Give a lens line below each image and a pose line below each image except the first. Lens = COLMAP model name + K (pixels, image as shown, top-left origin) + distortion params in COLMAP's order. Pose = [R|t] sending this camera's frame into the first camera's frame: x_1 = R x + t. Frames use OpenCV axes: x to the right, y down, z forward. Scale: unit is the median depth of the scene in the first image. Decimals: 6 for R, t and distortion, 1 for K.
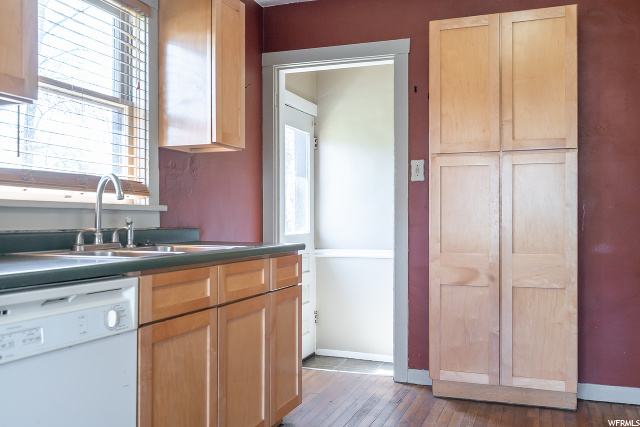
lens RADIAL K [[593.8, 0, 320.0], [0, 593.8, 213.5], [0, 0, 1]] dist [-0.001227, -0.000124]
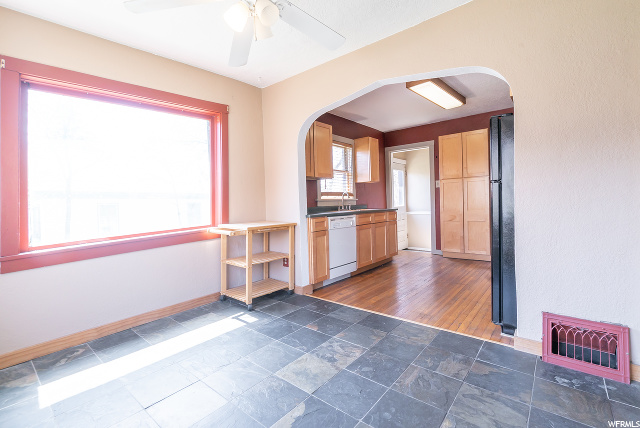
lens RADIAL K [[295.3, 0, 317.8], [0, 295.3, 206.5], [0, 0, 1]] dist [-0.003550, -0.000266]
pose [[0.939994, -0.024363, -0.340320, 0.122609], [0.032521, 0.999304, 0.018288, -0.006209], [0.339638, -0.028258, 0.940132, -0.775521]]
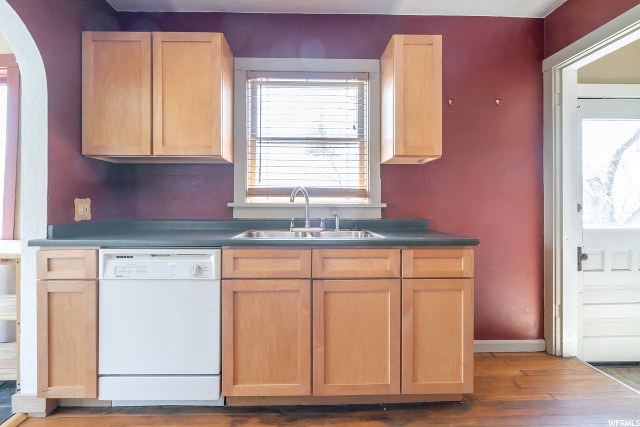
lens RADIAL K [[295.3, 0, 317.8], [0, 295.3, 206.0], [0, 0, 1]] dist [-0.003550, -0.000266]
pose [[0.369147, 0.000468, -0.929371, 0.354624], [0.007923, 0.999962, 0.003651, -0.011106], [0.929337, -0.008711, 0.369129, 0.578171]]
